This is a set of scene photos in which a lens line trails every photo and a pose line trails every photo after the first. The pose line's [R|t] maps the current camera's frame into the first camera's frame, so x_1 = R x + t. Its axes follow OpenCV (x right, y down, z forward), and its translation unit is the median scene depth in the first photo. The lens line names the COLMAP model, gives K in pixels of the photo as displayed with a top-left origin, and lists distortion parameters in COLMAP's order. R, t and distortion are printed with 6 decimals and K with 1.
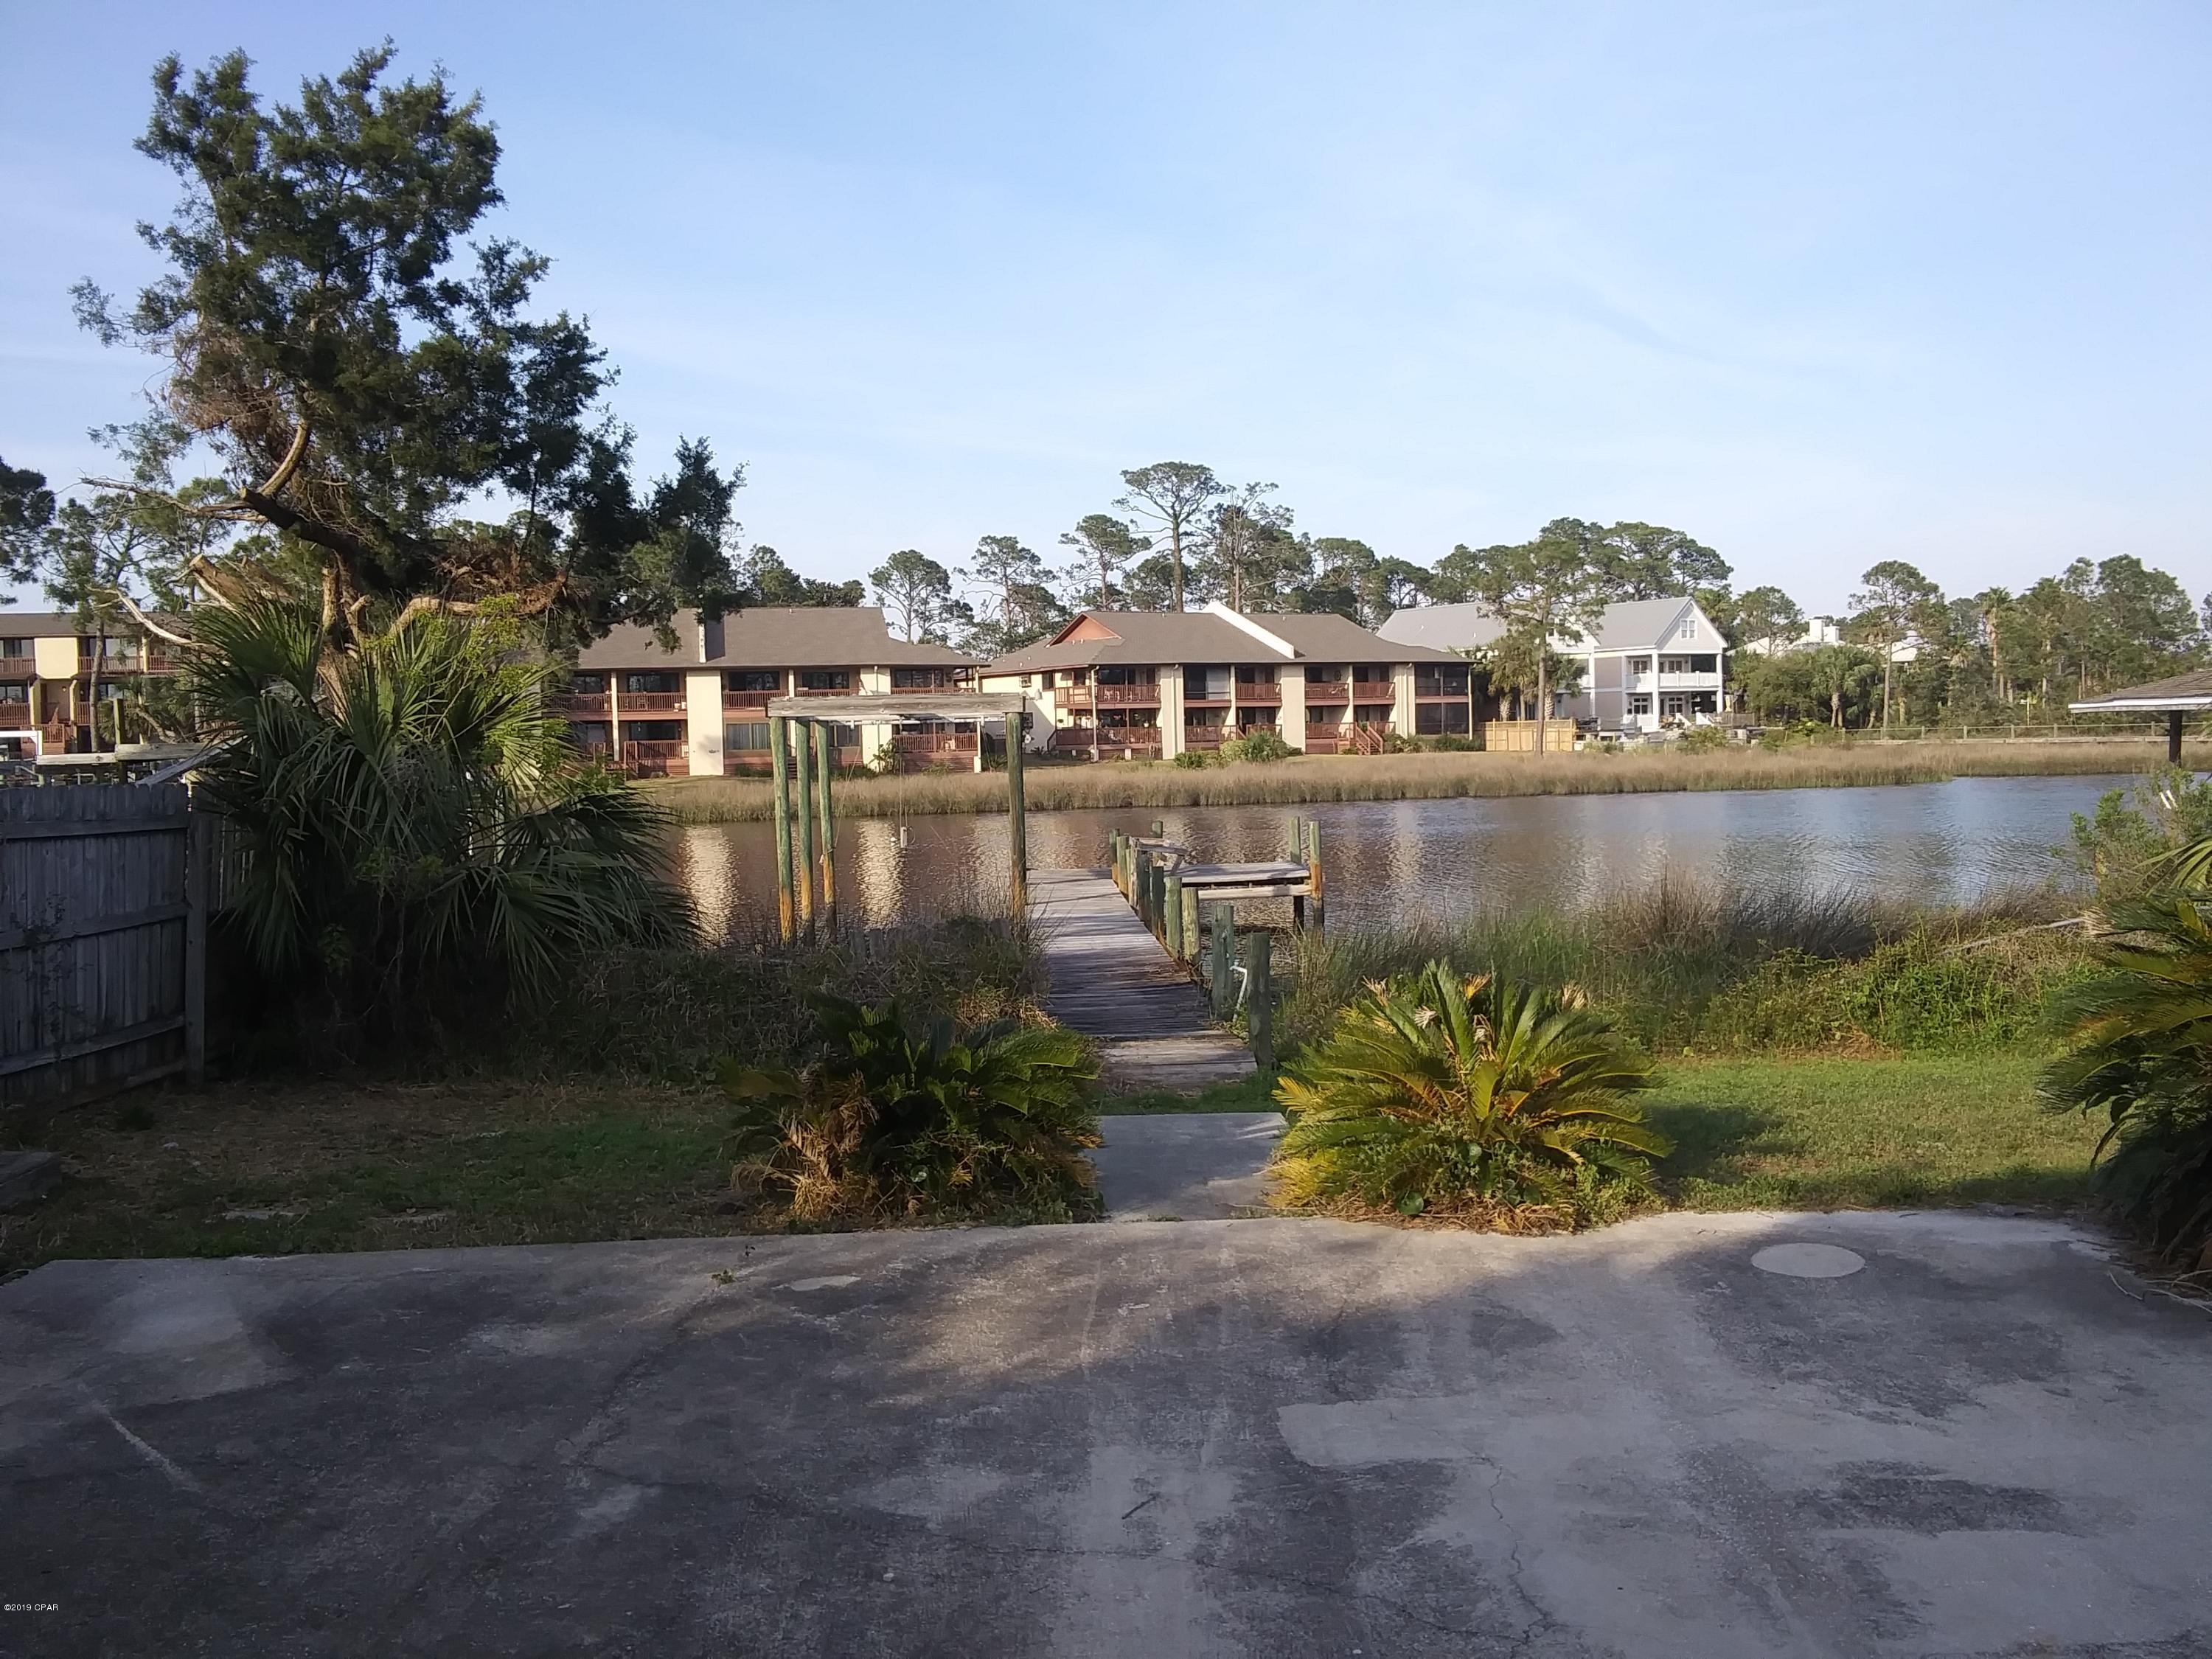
lens RADIAL K [[1936.5, 0, 1101.4], [0, 1936.5, 806.7], [0, 0, 1]] dist [0.117080, -0.214111]
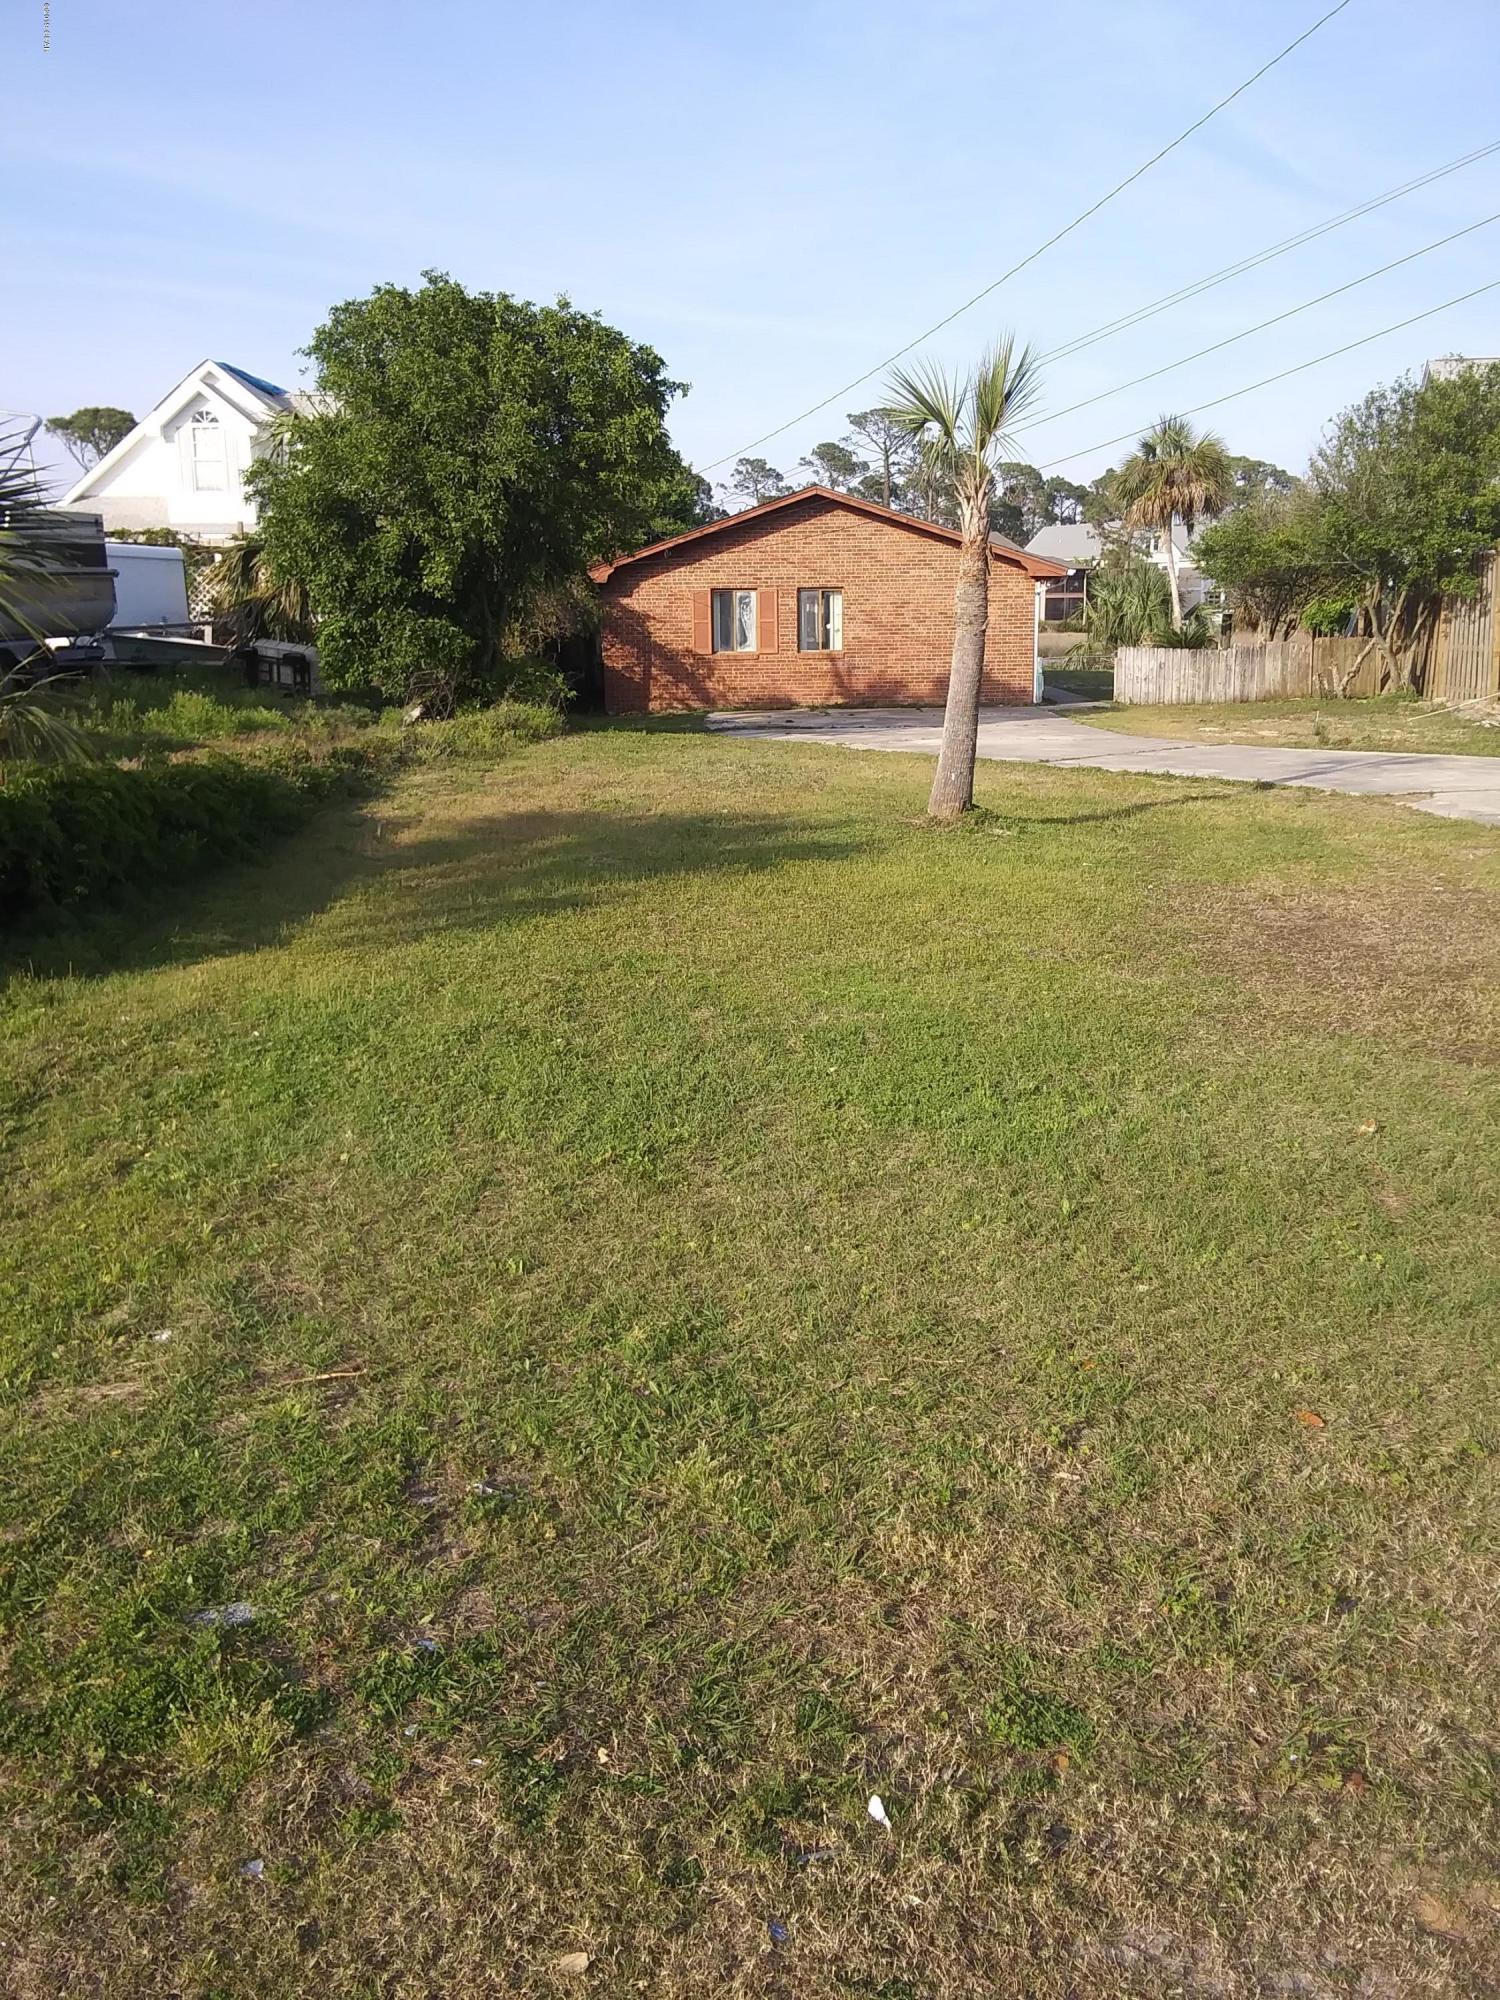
lens RADIAL K [[1750.9, 0, 752.8], [0, 1750.9, 998.7], [0, 0, 1]] dist [0.117080, -0.214111]
pose [[0.998993, 0.025844, -0.036685, 0.000794], [-0.018963, 0.984055, 0.176849, 0.011341], [0.040670, -0.175976, 0.983554, -0.332661]]
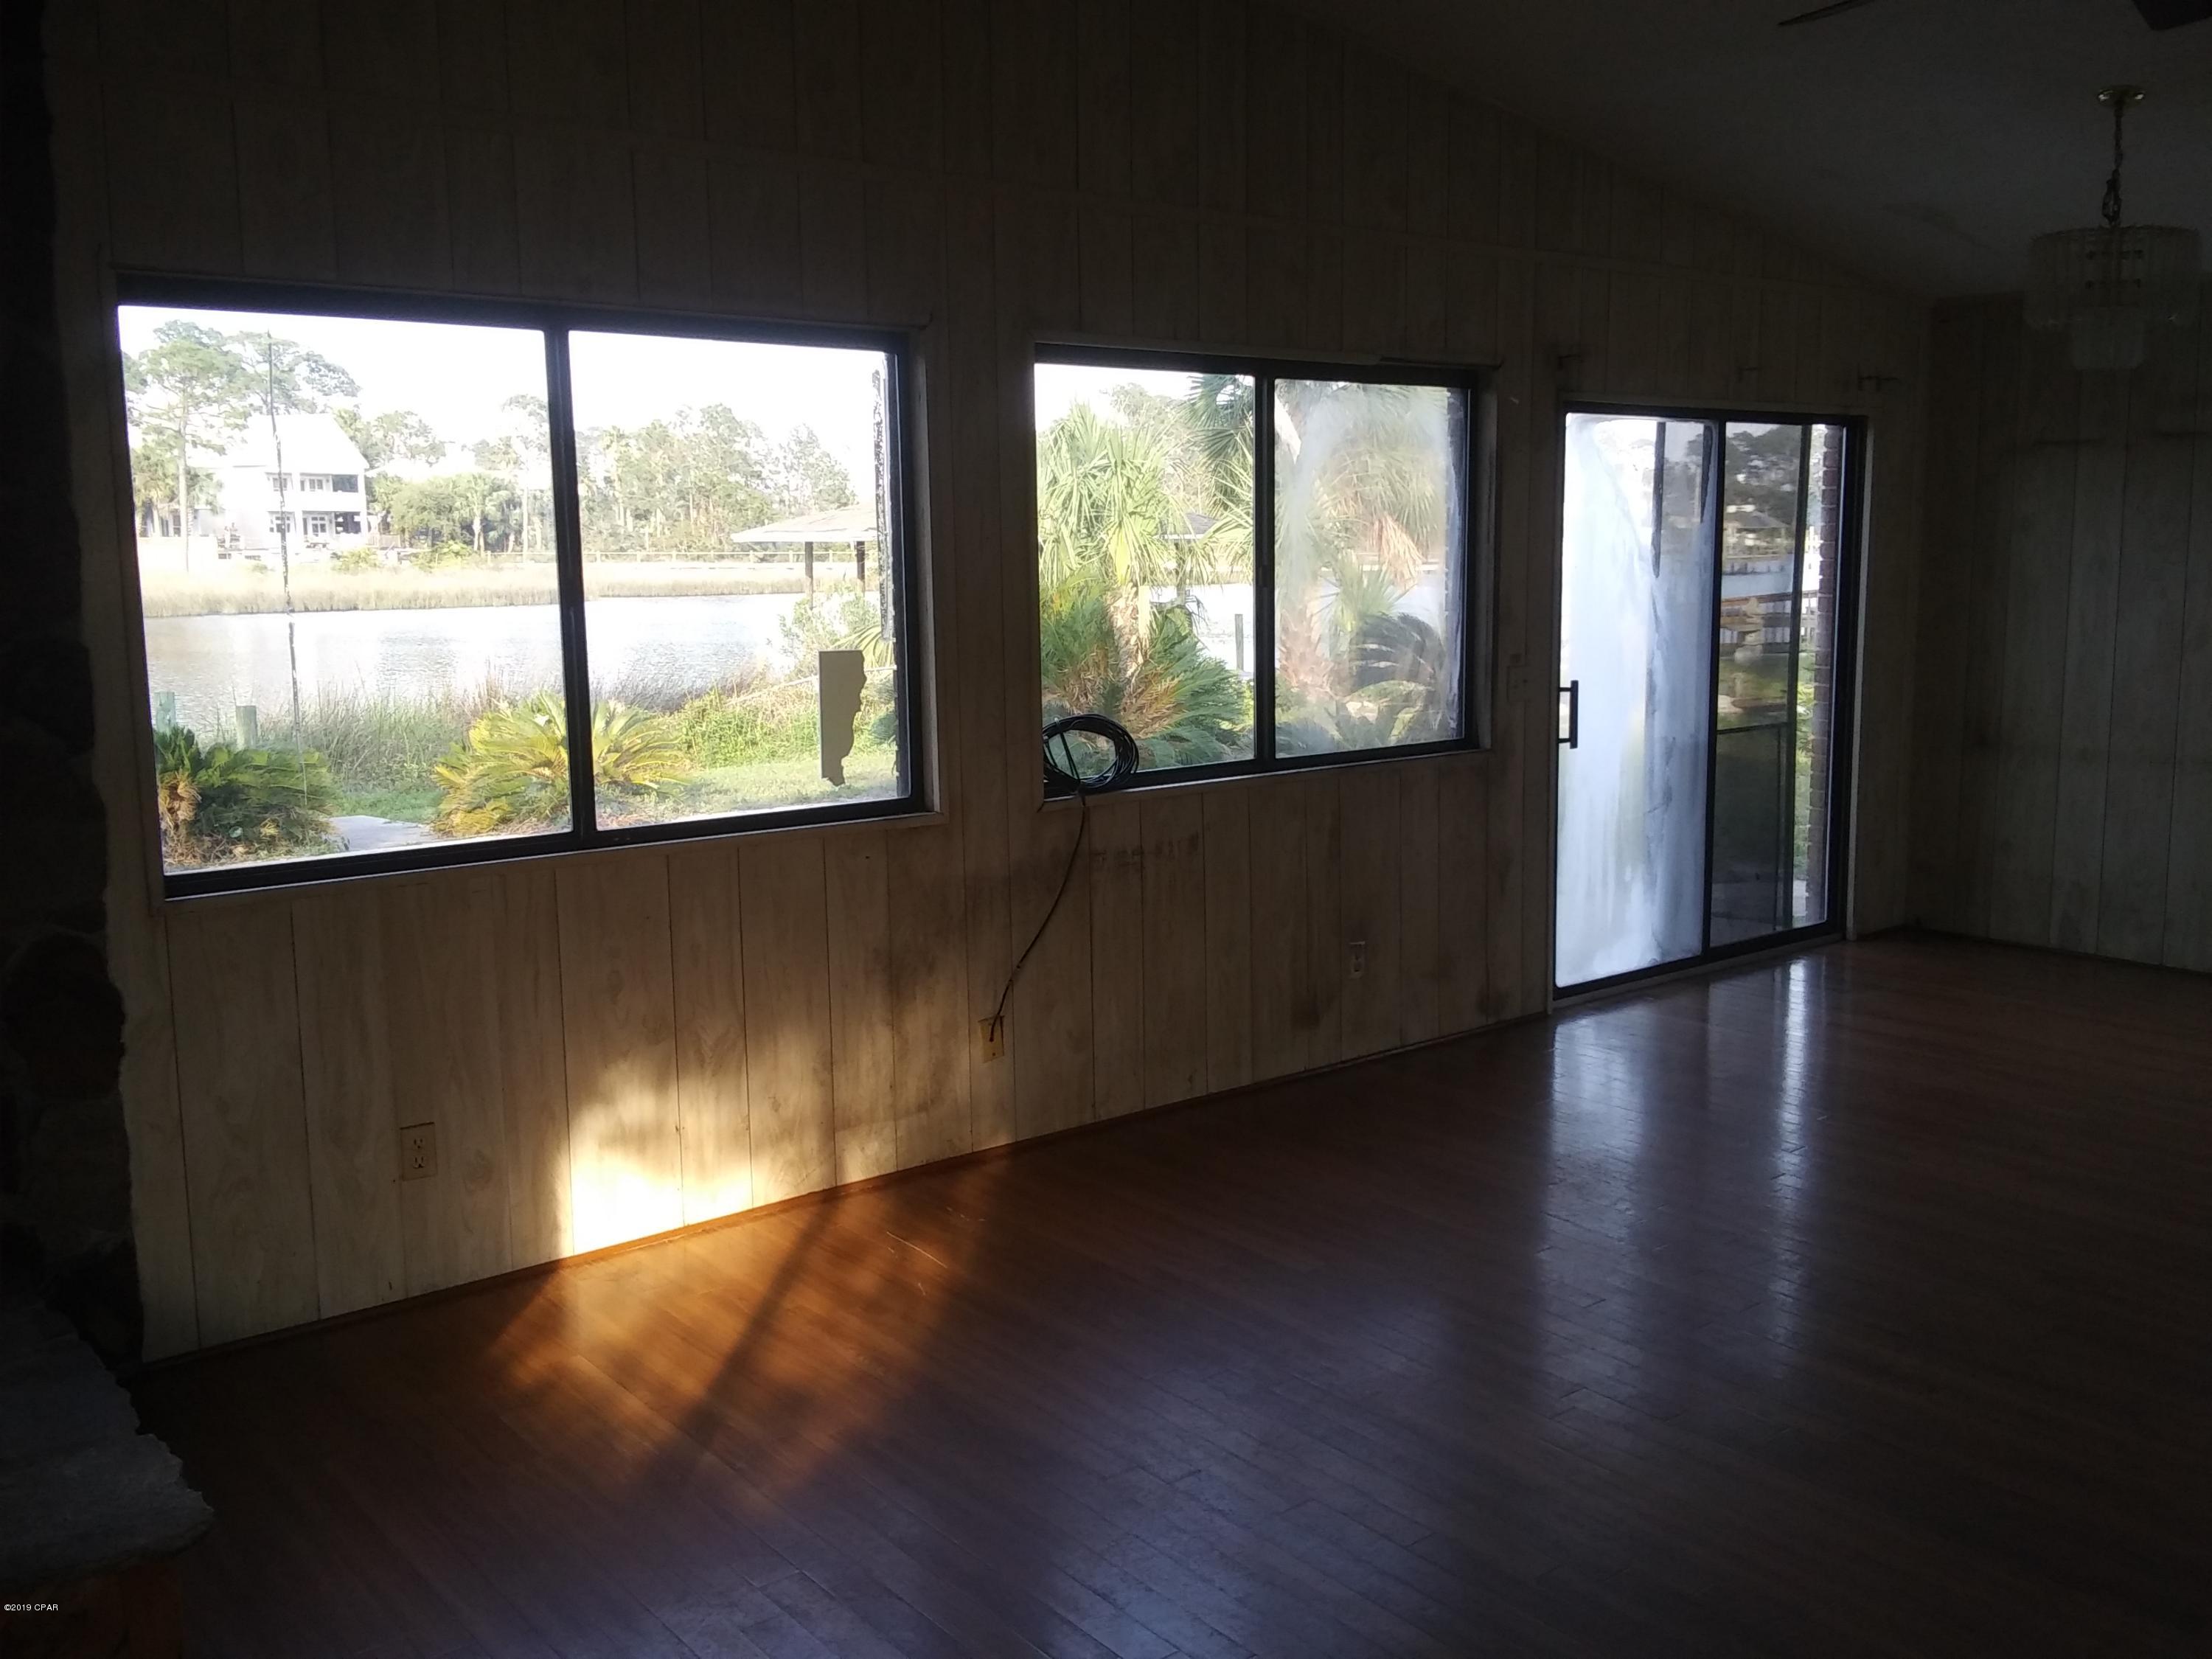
lens RADIAL K [[1936.5, 0, 1101.4], [0, 1936.5, 806.7], [0, 0, 1]] dist [0.117080, -0.214111]
pose [[0.780111, -0.068311, 0.621900, -0.027096], [0.012253, 0.995499, 0.093977, 0.001671], [-0.625521, -0.065692, 0.777437, -0.032359]]
